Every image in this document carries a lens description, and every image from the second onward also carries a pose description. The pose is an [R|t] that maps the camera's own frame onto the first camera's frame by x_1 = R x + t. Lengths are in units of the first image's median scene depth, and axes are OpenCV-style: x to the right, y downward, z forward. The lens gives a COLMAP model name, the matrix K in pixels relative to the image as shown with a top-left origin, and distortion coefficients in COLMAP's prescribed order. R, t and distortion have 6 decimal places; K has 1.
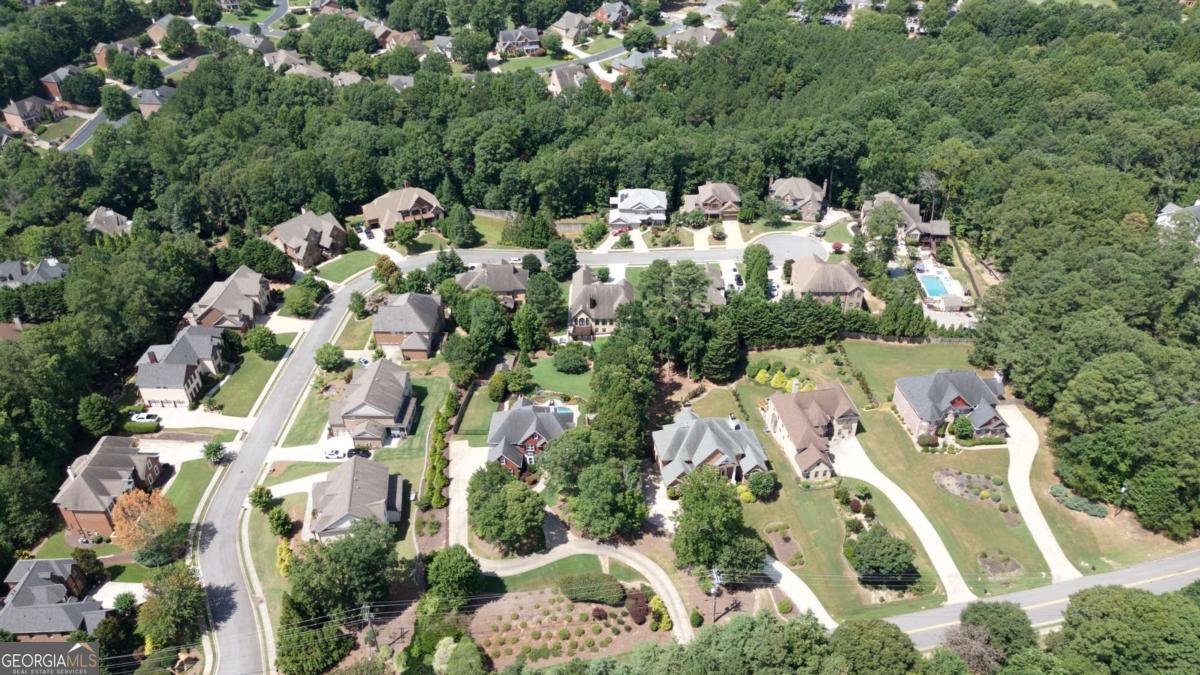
lens RADIAL K [[873.1, 0, 602.6], [0, 873.1, 346.0], [0, 0, 1]] dist [0.090208, -0.107081]
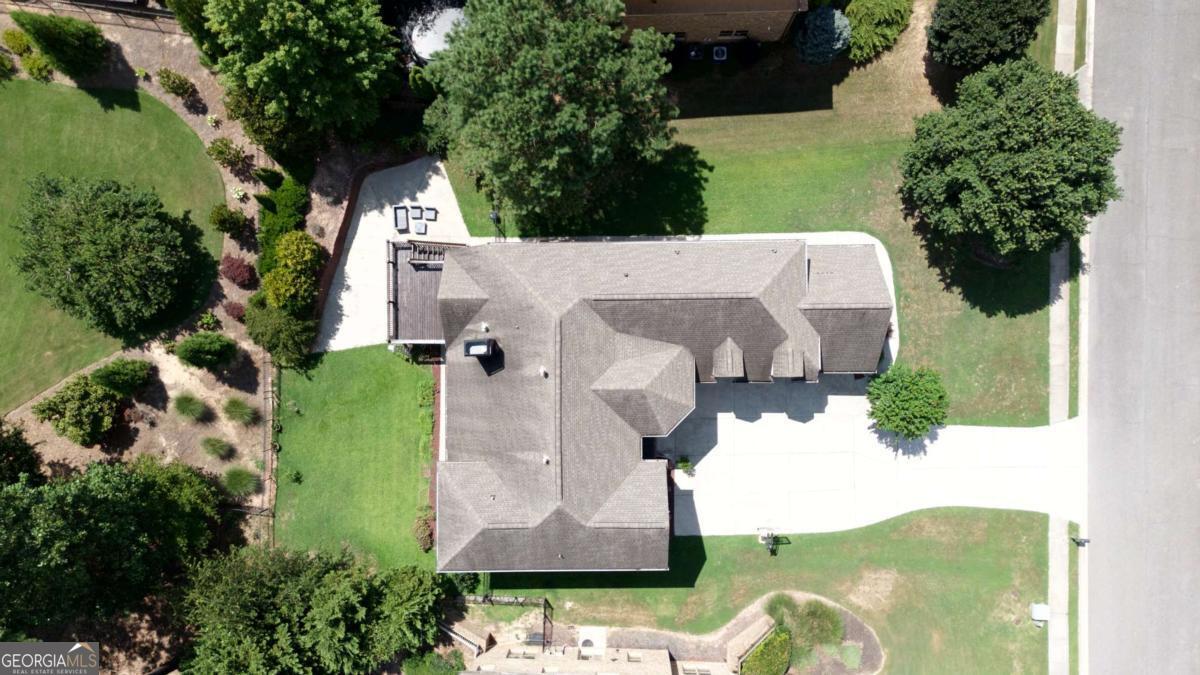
lens RADIAL K [[888.7, 0, 603.1], [0, 888.7, 342.2], [0, 0, 1]] dist [0.049151, -0.052240]
pose [[0.008250, 0.999966, 0.000370, -0.011869], [-0.564642, 0.004353, 0.825324, -0.193223], [0.825294, -0.007018, 0.564659, 0.783704]]
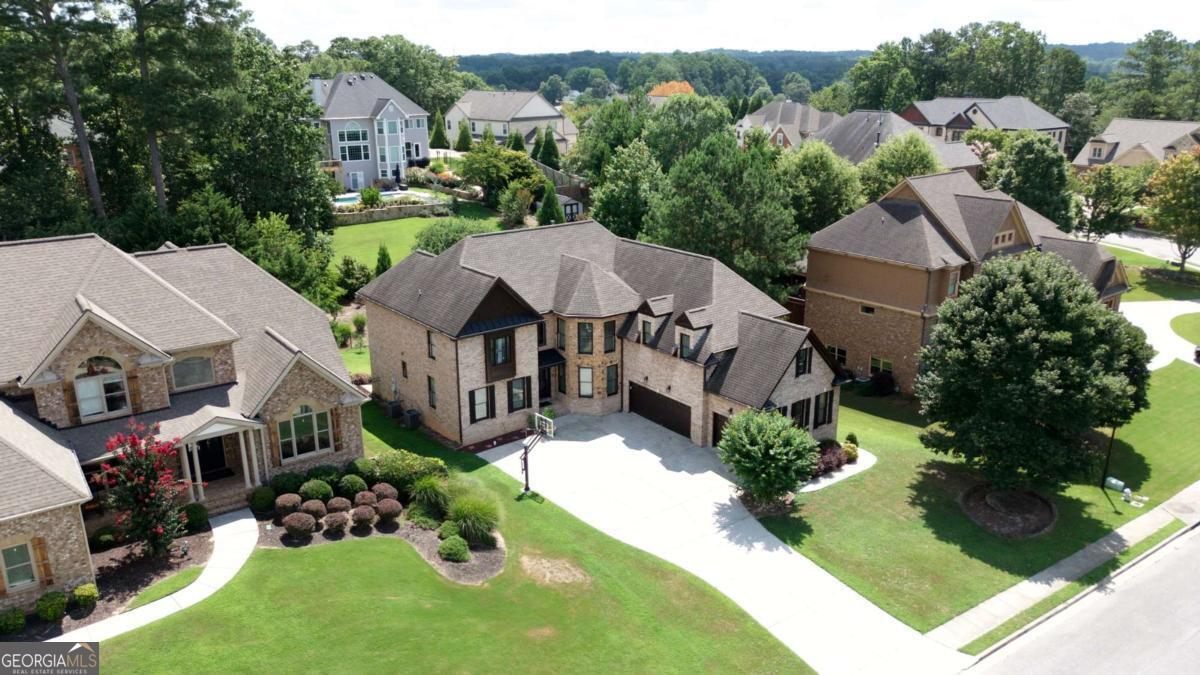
lens RADIAL K [[888.7, 0, 603.1], [0, 888.7, 342.2], [0, 0, 1]] dist [0.049151, -0.052240]
pose [[-0.786548, 0.193951, -0.586281, 0.105247], [-0.347139, 0.646322, 0.679531, -0.180937], [0.510722, 0.738005, -0.441035, 0.974677]]
